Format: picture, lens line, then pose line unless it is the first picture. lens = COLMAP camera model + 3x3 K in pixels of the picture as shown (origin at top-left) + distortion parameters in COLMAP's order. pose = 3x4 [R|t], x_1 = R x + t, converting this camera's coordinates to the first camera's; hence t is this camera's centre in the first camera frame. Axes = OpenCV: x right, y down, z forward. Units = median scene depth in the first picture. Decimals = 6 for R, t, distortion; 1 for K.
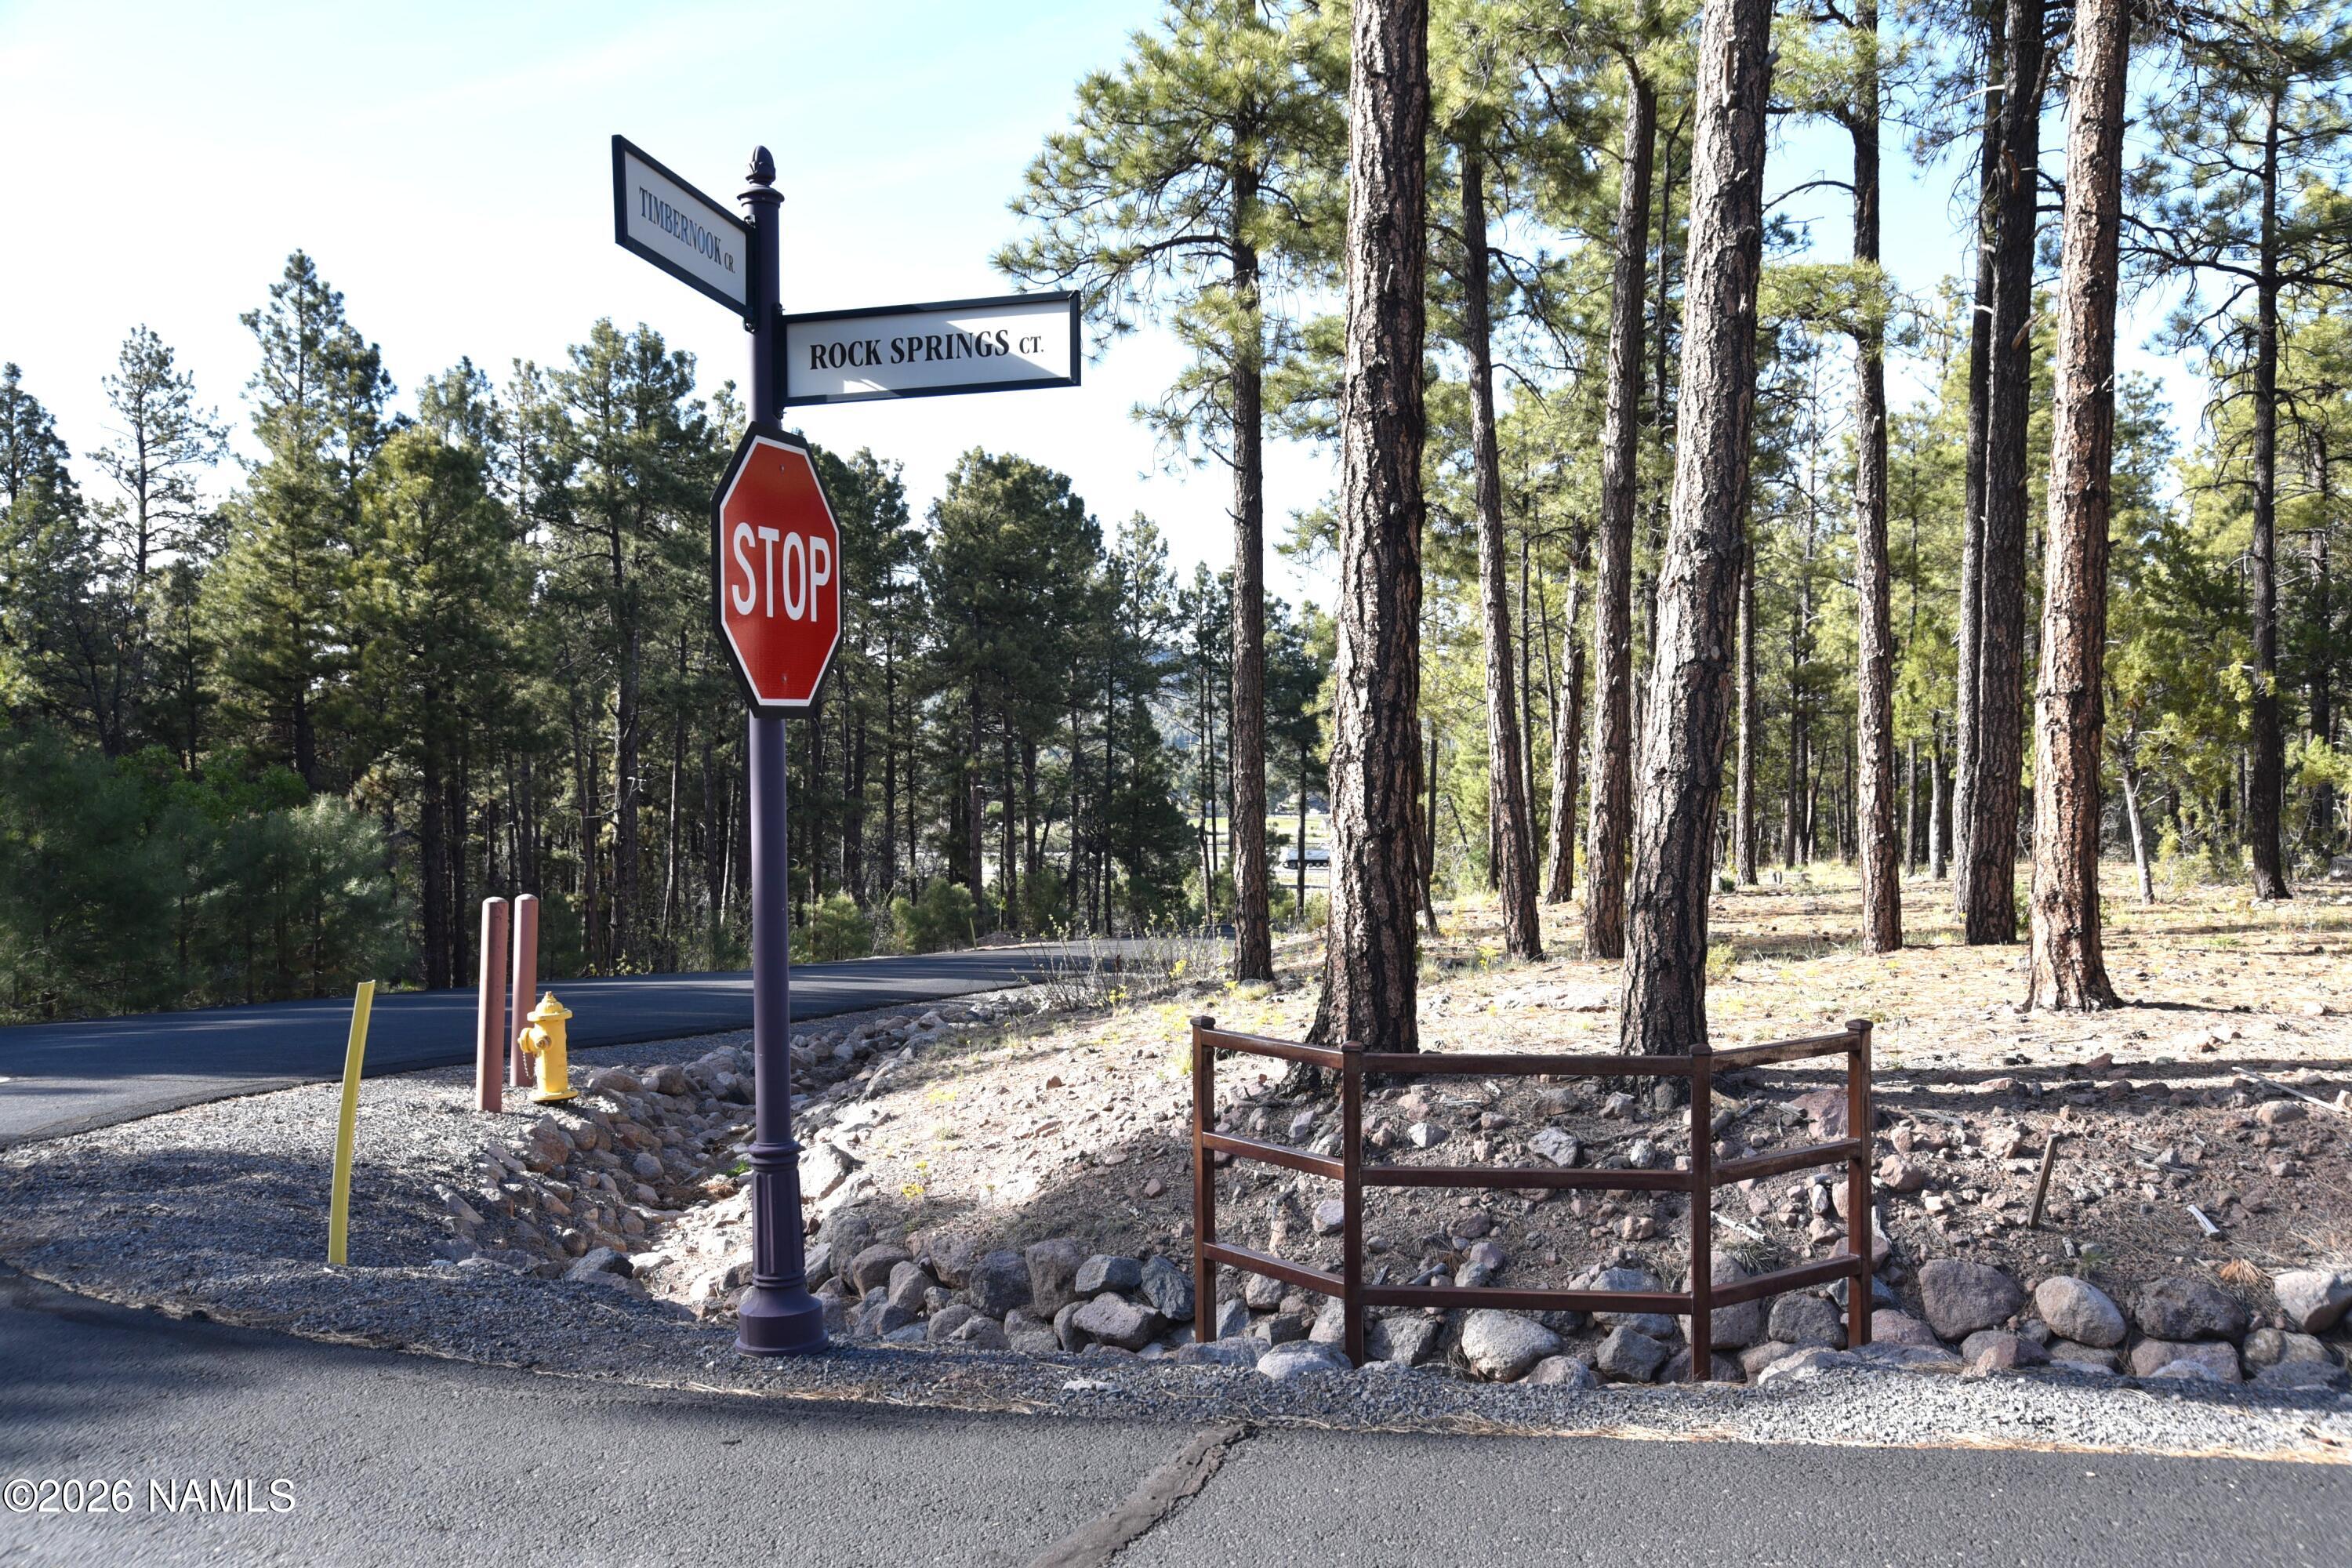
lens RADIAL K [[2108.5, 0, 1176.0], [0, 2108.5, 784.0], [0, 0, 1]] dist [-0.043748, 0.154211]
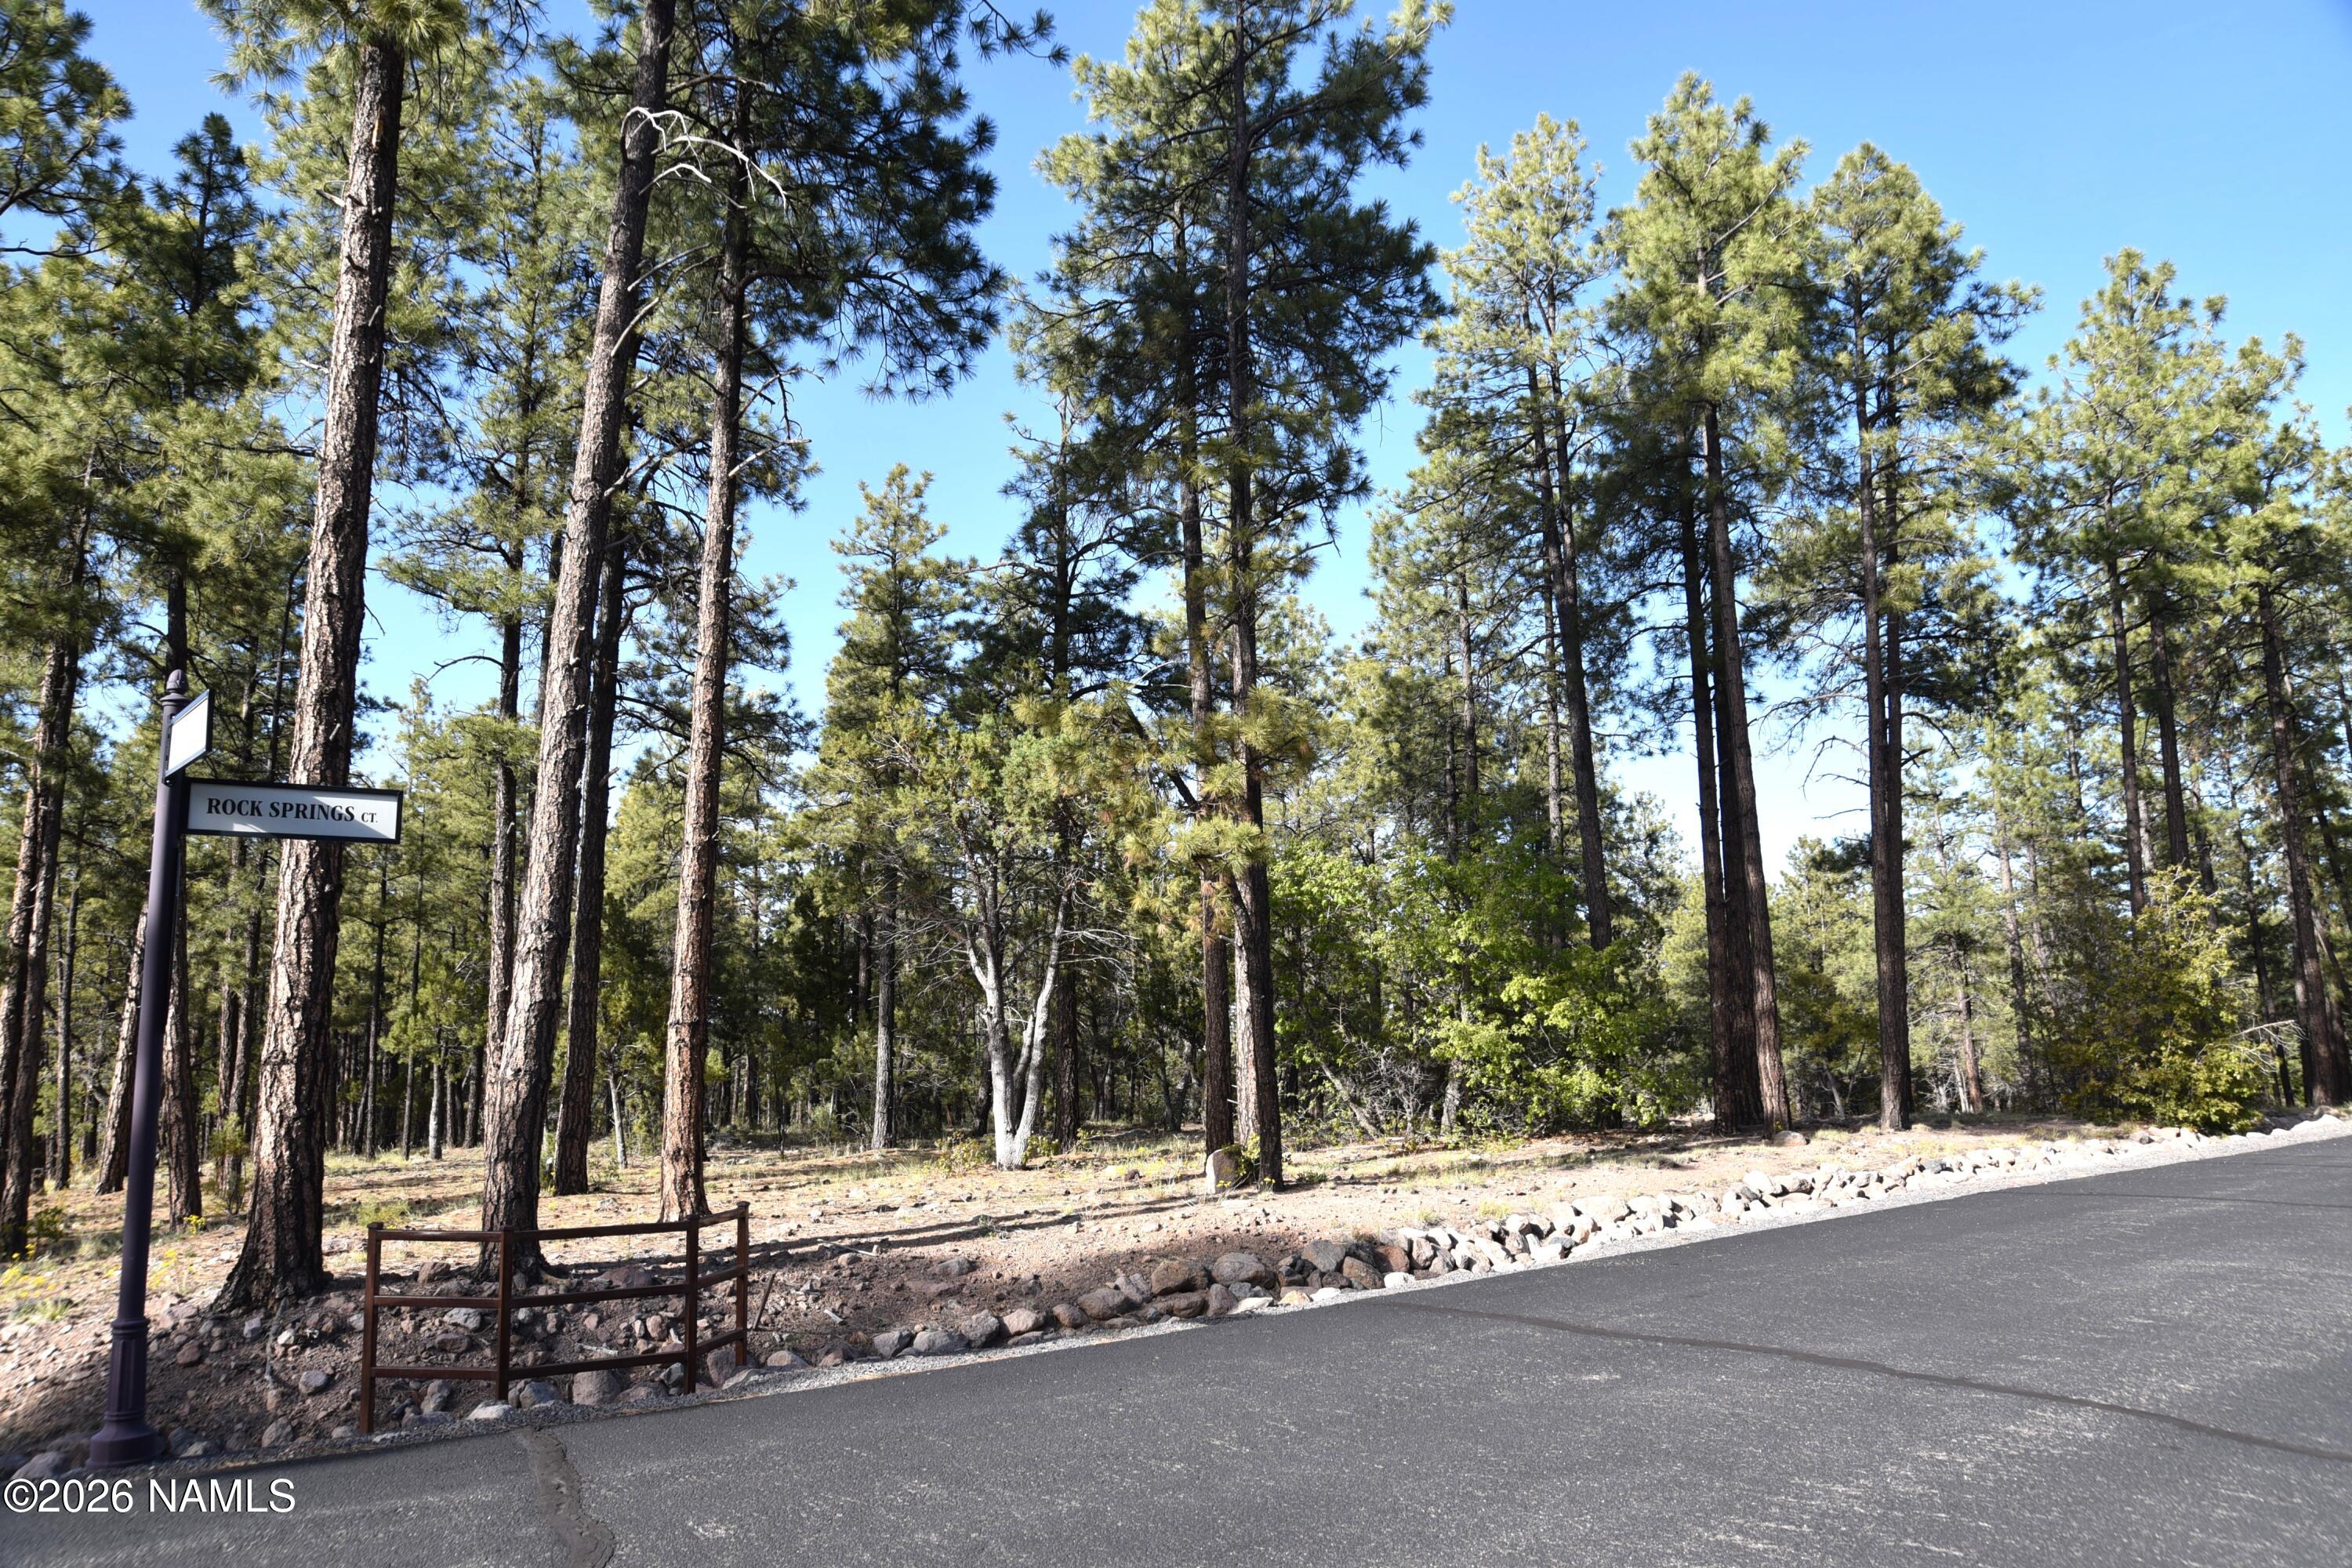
lens RADIAL K [[1522.3, 0, 1176.0], [0, 1522.3, 784.0], [0, 0, 1]] dist [-0.002902, -0.001915]
pose [[0.708033, 0.131671, 0.693796, -0.227721], [0.004945, 0.981515, -0.191321, 0.003366], [-0.706162, 0.138892, 0.694294, -0.164543]]
